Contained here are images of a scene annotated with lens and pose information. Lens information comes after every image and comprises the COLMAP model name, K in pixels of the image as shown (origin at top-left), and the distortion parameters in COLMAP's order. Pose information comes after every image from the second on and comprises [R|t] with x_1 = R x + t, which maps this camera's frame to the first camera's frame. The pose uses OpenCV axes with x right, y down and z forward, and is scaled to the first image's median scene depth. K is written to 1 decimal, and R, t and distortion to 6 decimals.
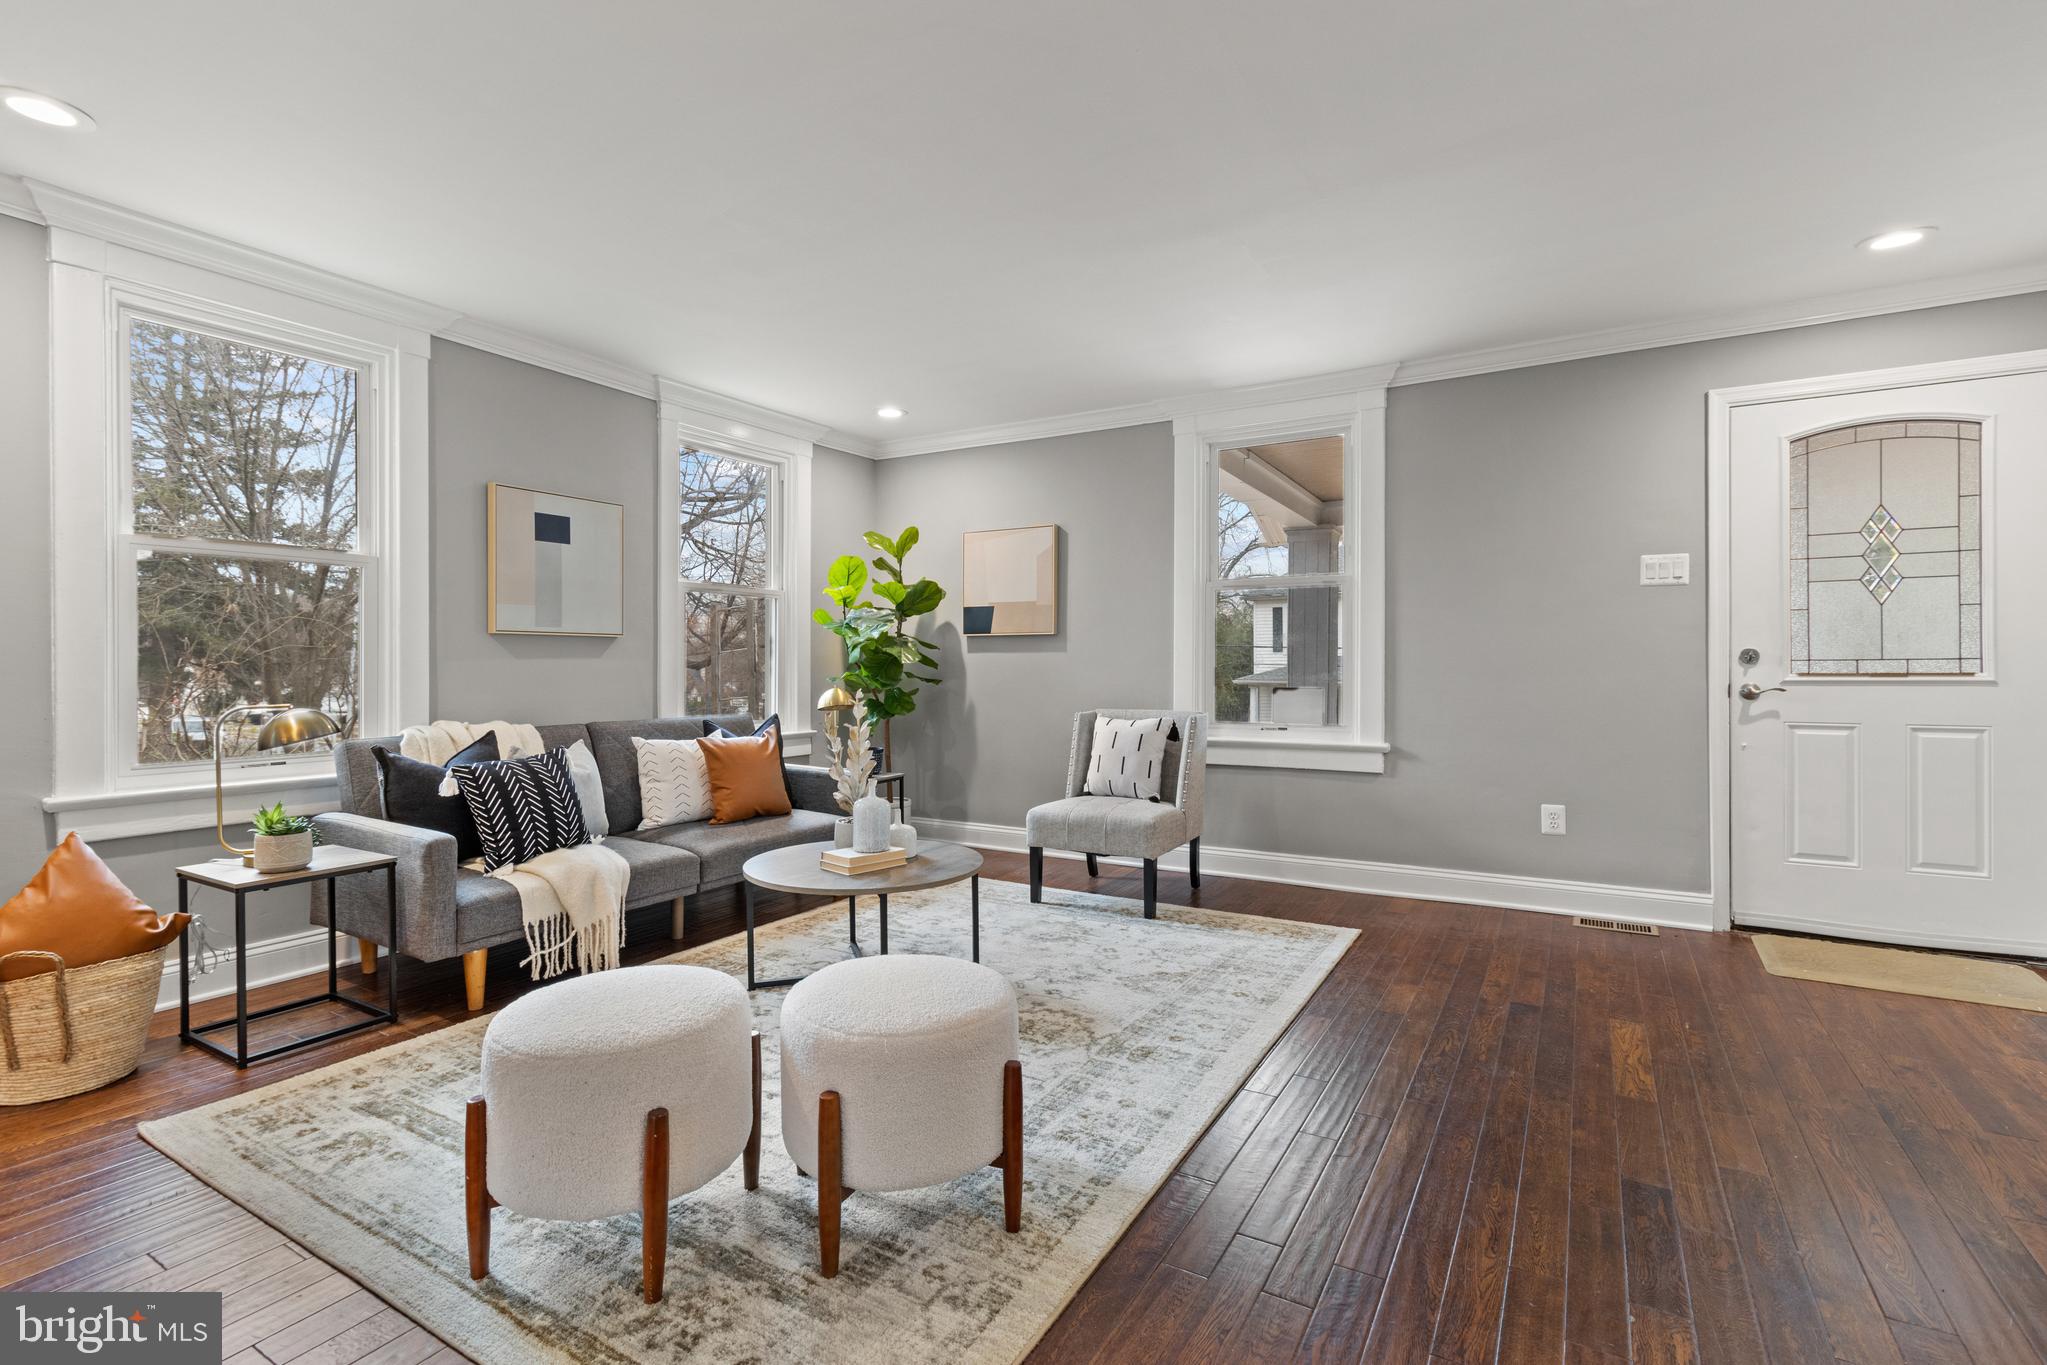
lens RADIAL K [[946.8, 0, 1024.6], [0, 946.8, 675.0], [0, 0, 1]] dist [-0.000295, 0.000358]
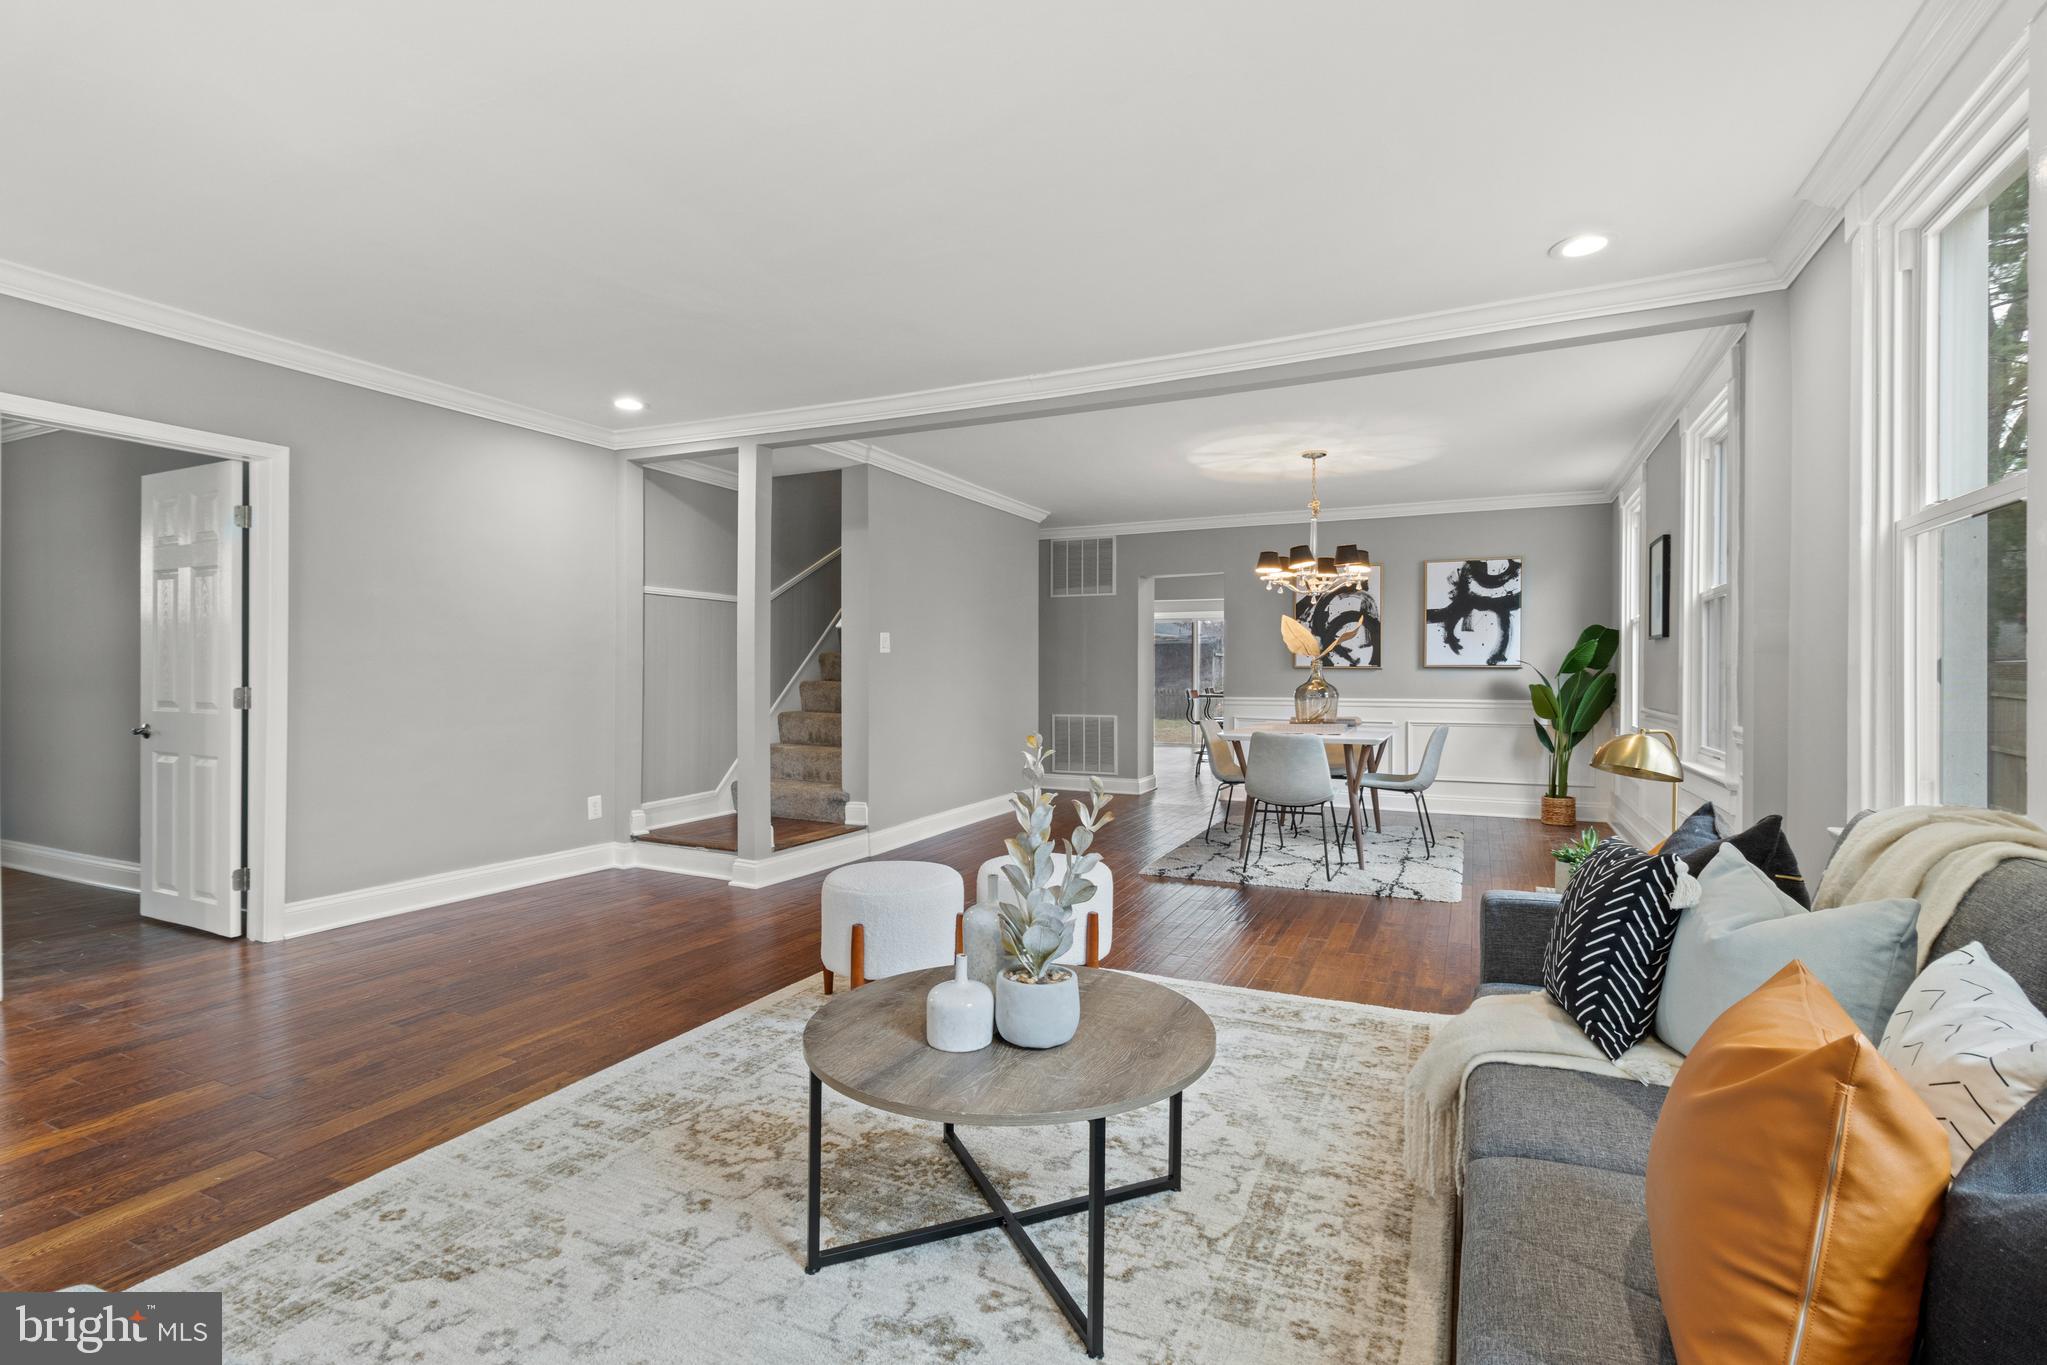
lens RADIAL K [[946.8, 0, 1016.2], [0, 946.8, 677.9], [0, 0, 1]] dist [-0.000295, 0.000358]
pose [[-0.996514, 0.001229, -0.083417, -0.142660], [0.000430, 0.999954, 0.009598, -0.022814], [0.083425, 0.009529, -0.996469, 1.830111]]
